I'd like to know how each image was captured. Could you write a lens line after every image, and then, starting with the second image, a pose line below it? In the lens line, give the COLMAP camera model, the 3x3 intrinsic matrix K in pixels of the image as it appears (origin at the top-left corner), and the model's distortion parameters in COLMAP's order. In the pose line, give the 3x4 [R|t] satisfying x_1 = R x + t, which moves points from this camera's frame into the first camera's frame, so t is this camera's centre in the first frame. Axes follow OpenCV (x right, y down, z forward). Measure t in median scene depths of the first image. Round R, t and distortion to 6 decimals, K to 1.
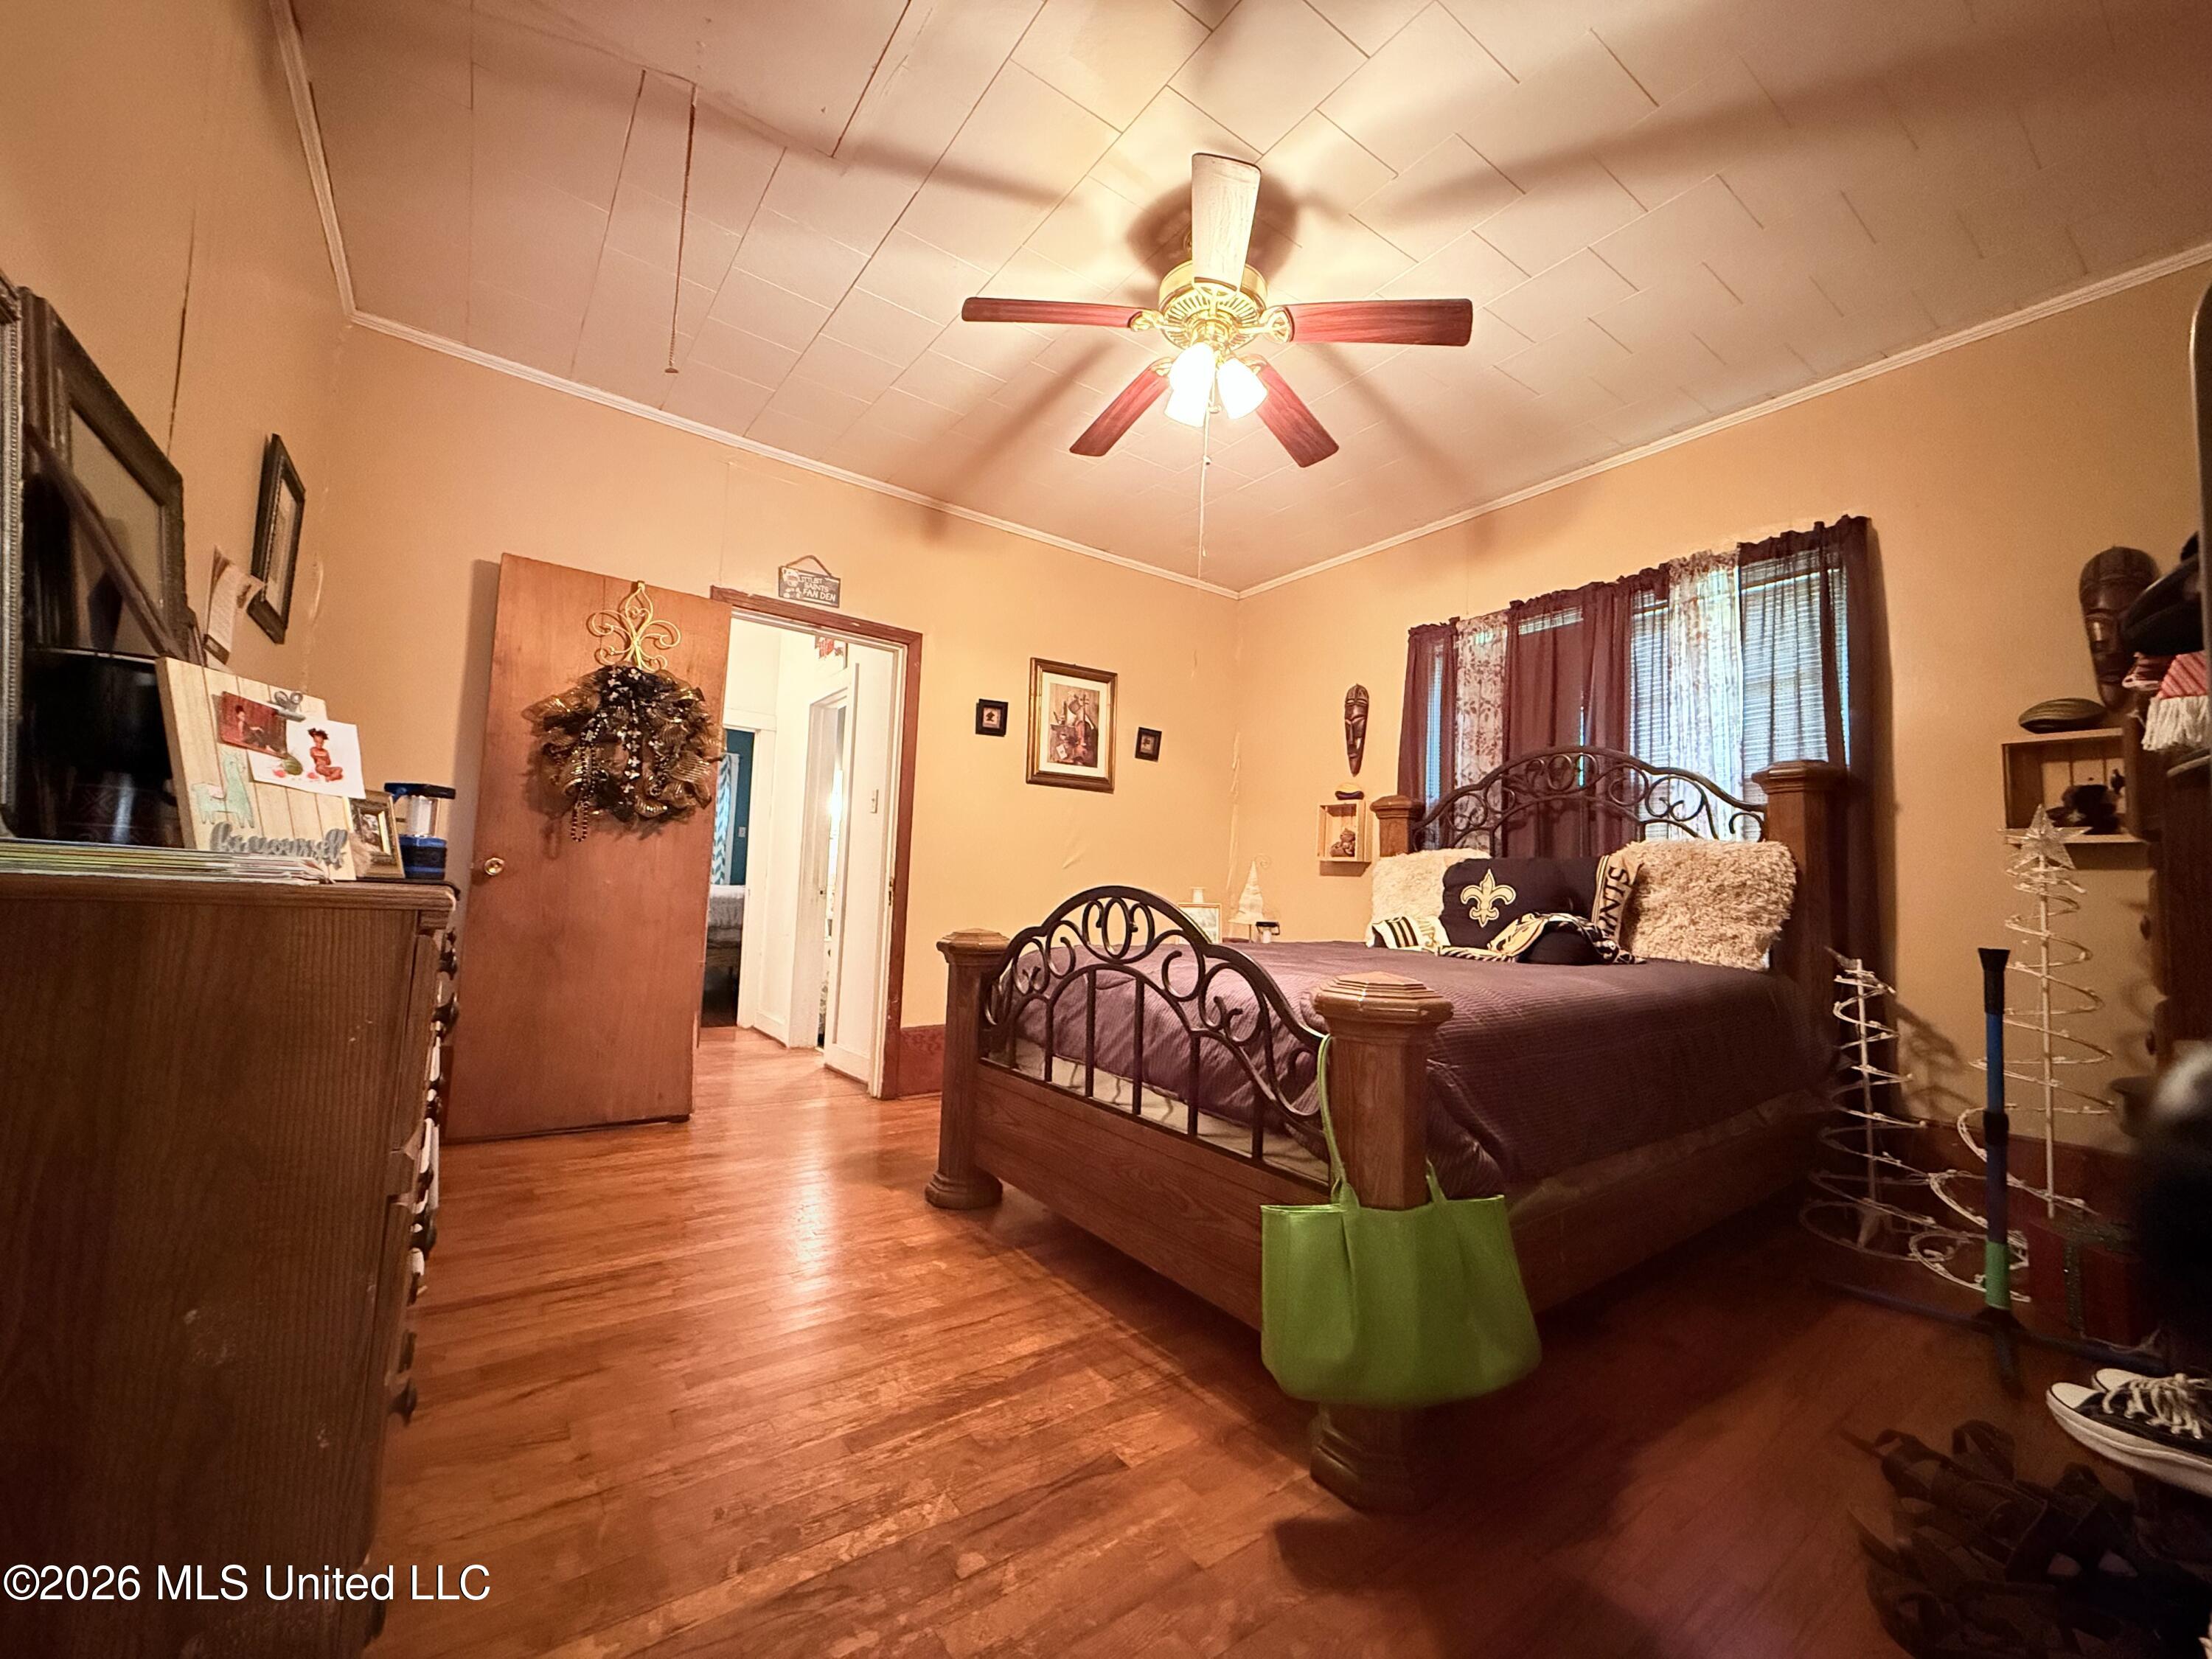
lens RADIAL K [[881.8, 0, 1100.6], [0, 881.8, 825.6], [0, 0, 1]] dist [0.002193, -0.000783]
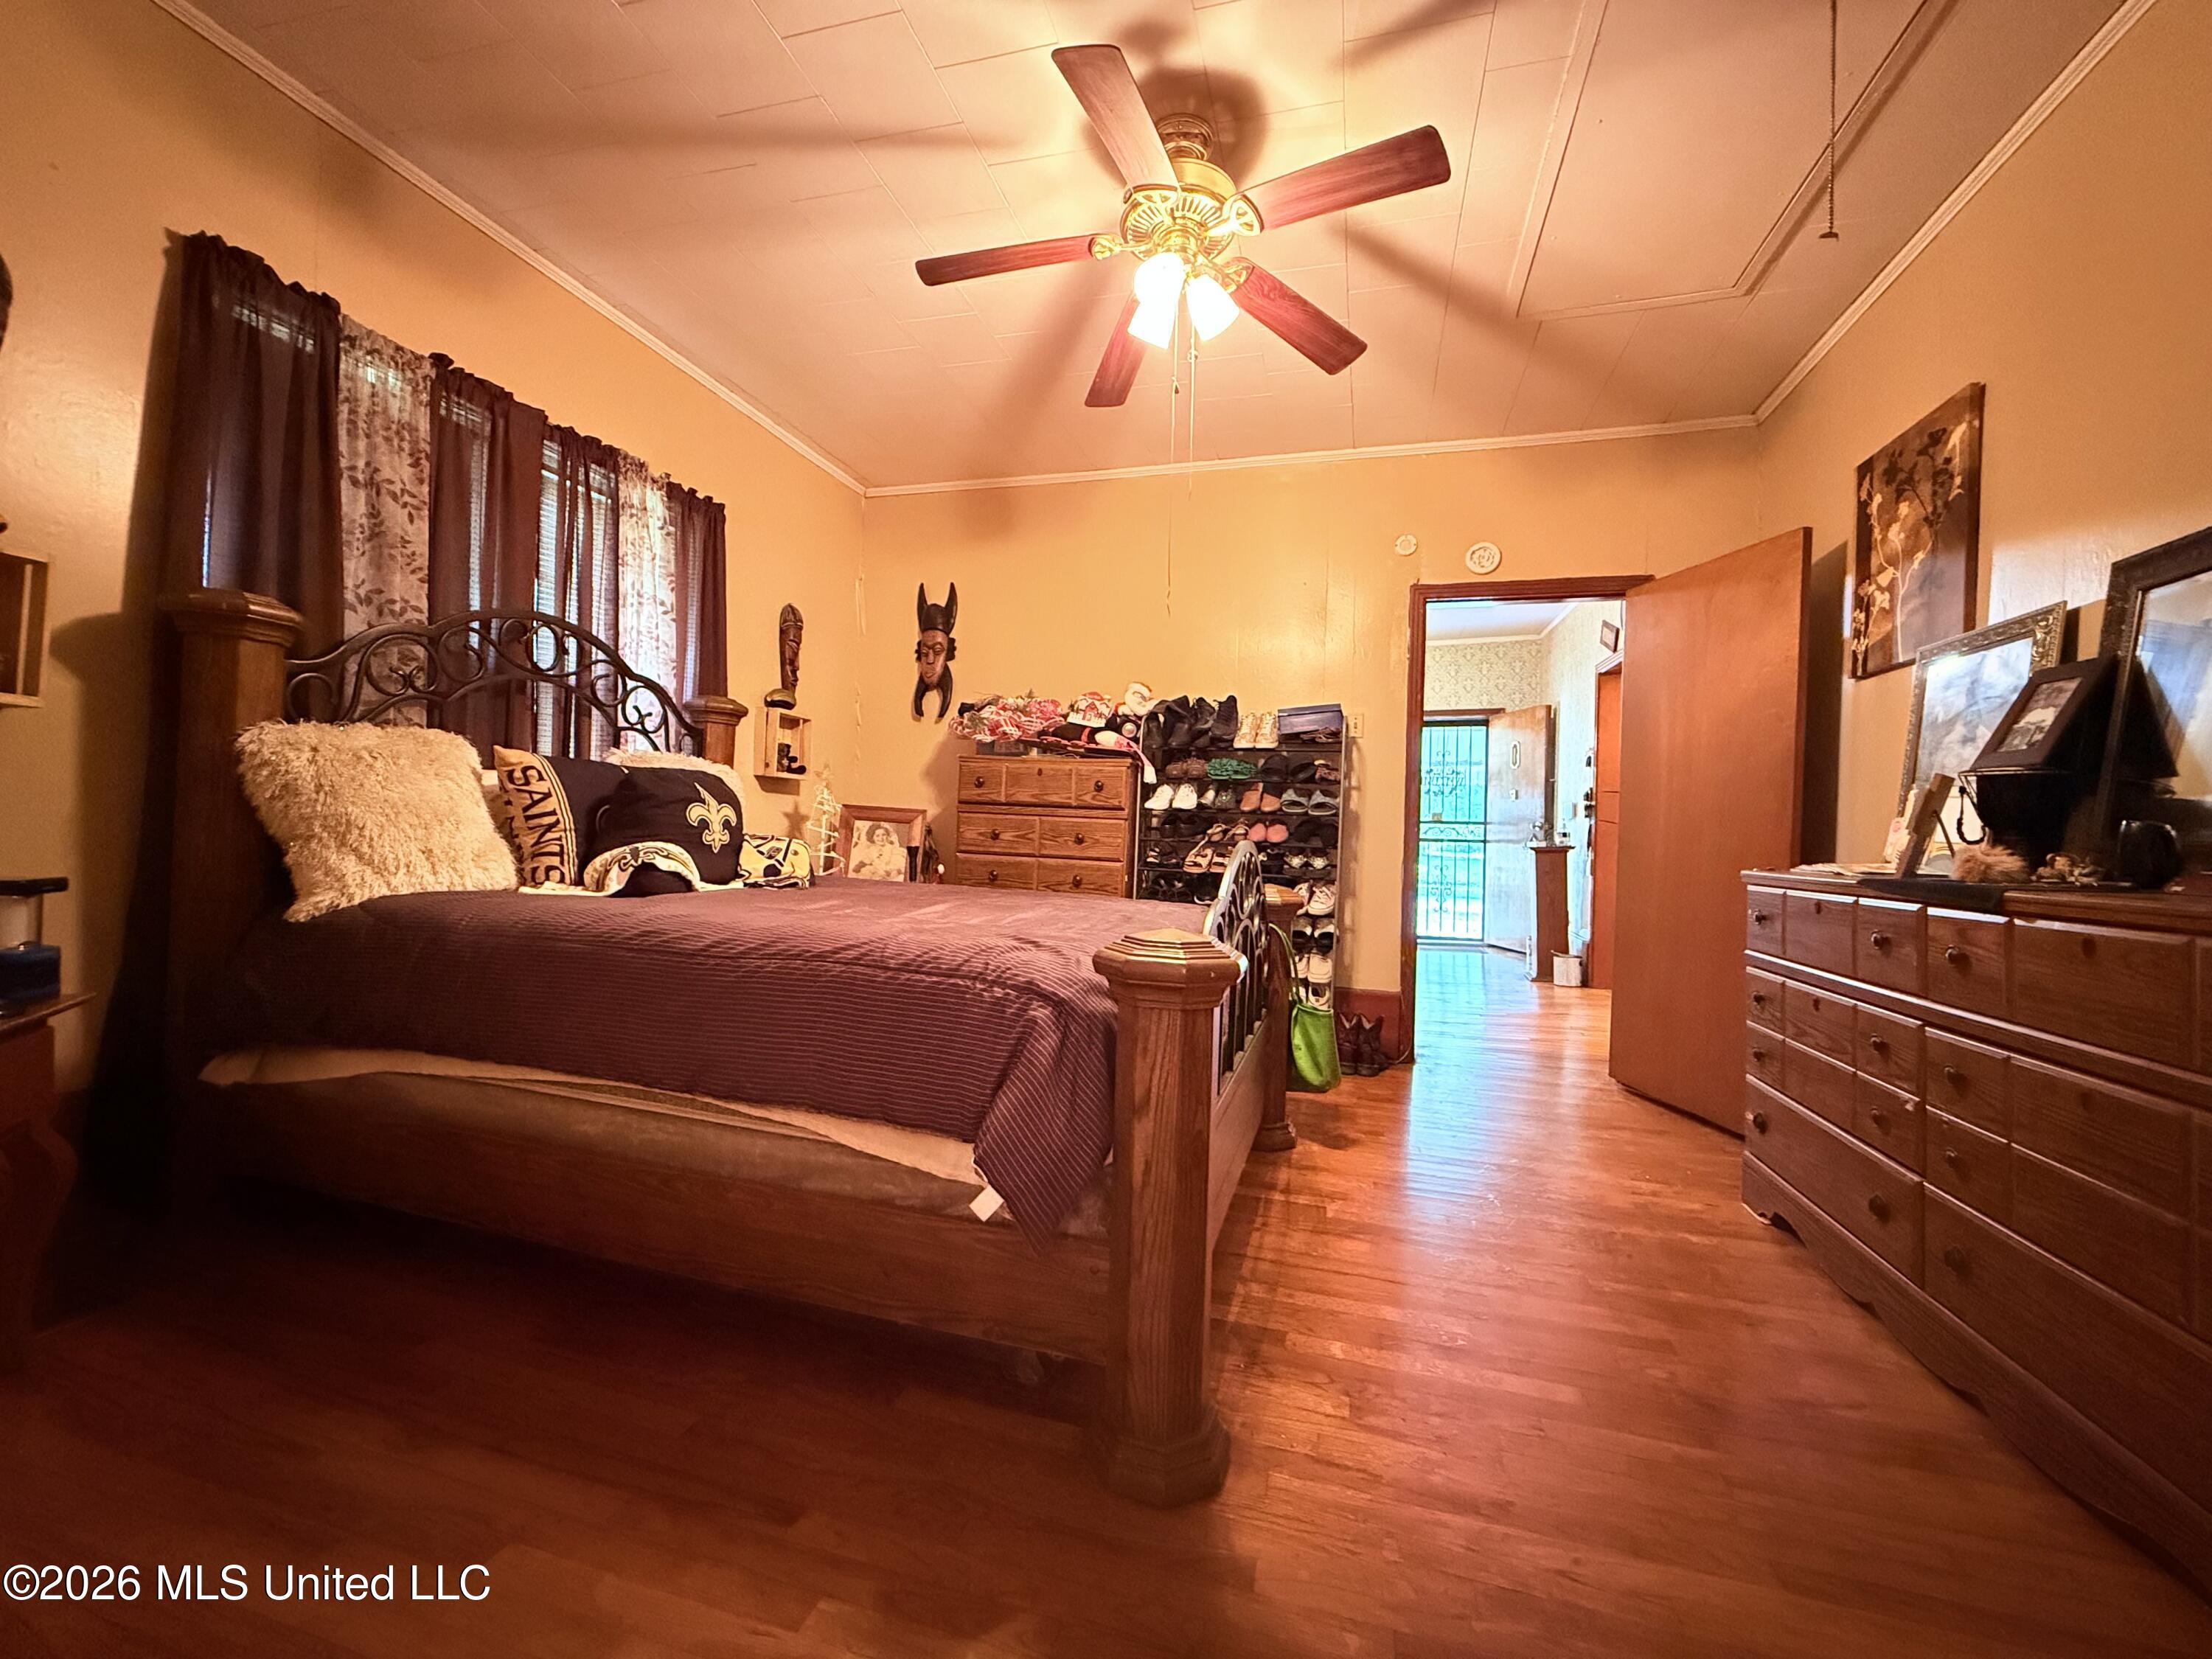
lens RADIAL K [[881.8, 0, 1109.2], [0, 881.8, 832.0], [0, 0, 1]] dist [0.002193, -0.000783]
pose [[-0.619094, -0.055852, 0.783328, -0.607542], [-0.111541, 0.993609, -0.017310, 0.087689], [-0.777355, -0.098090, -0.621367, 1.610303]]
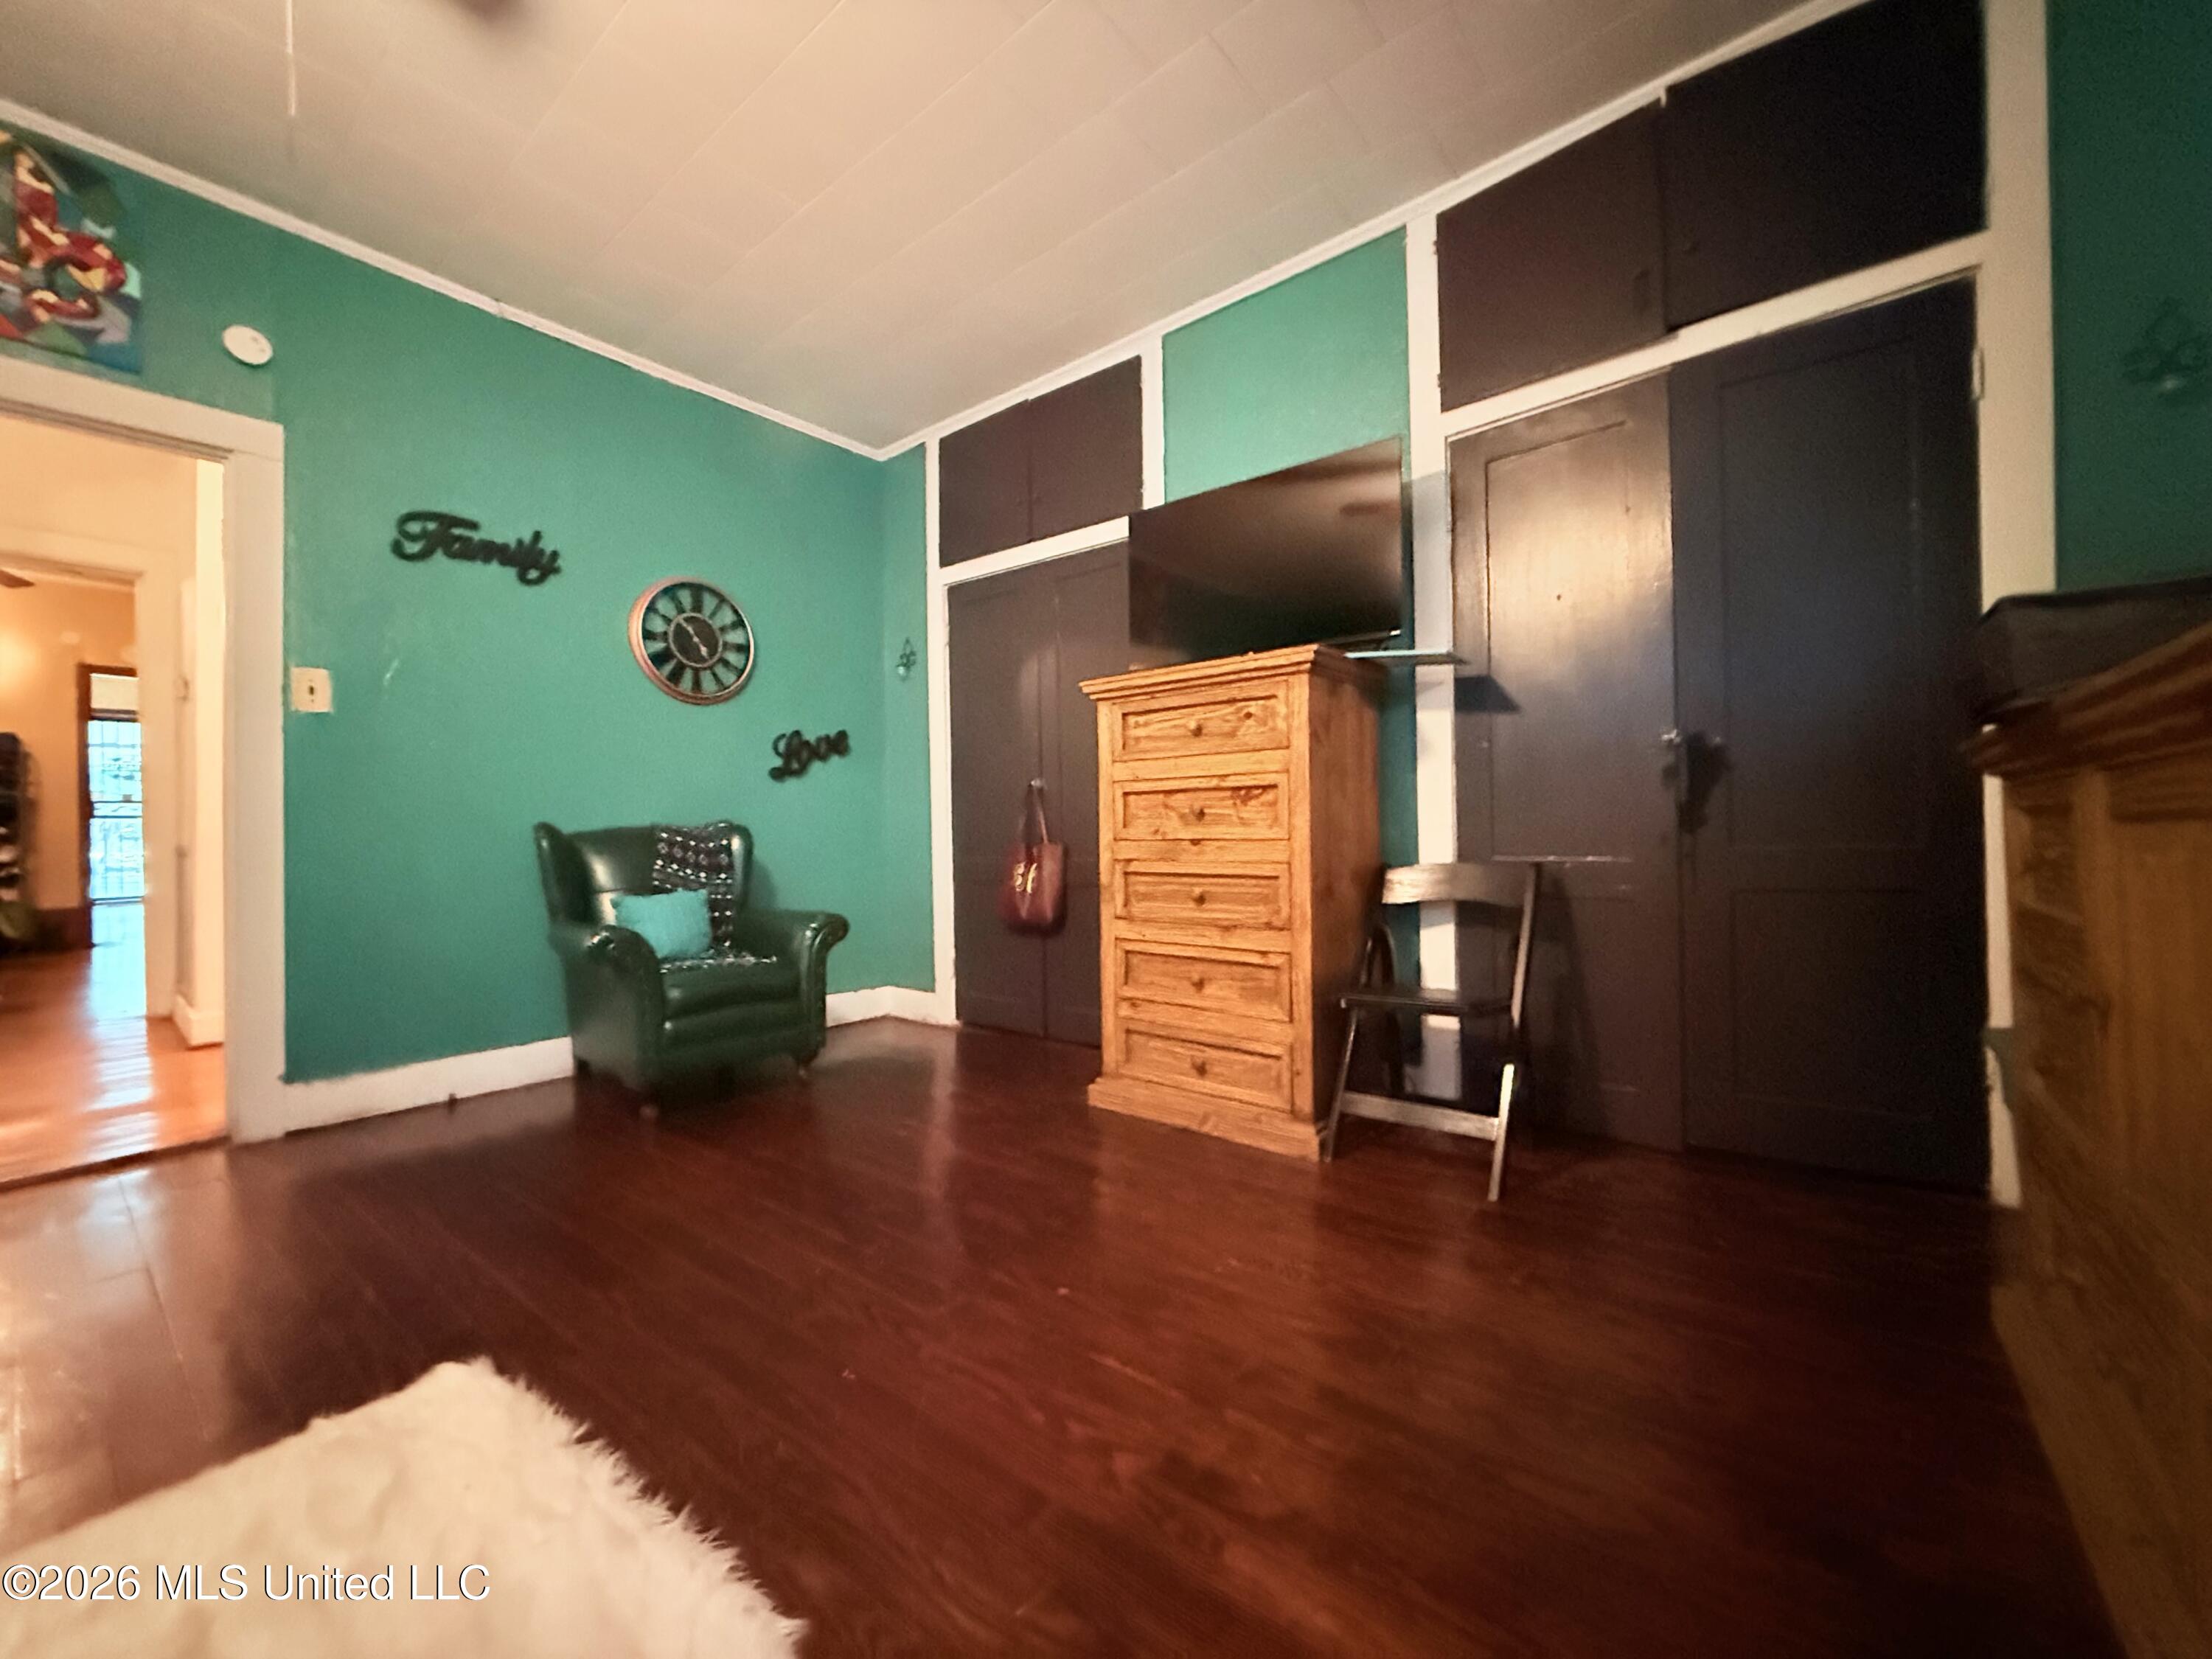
lens RADIAL K [[881.8, 0, 1104.8], [0, 881.8, 824.4], [0, 0, 1]] dist [0.002193, -0.000783]
pose [[-0.959180, -0.028978, -0.281308, -1.463892], [-0.006102, 0.996625, -0.081857, 0.188596], [0.282730, -0.076799, -0.956120, 2.932619]]
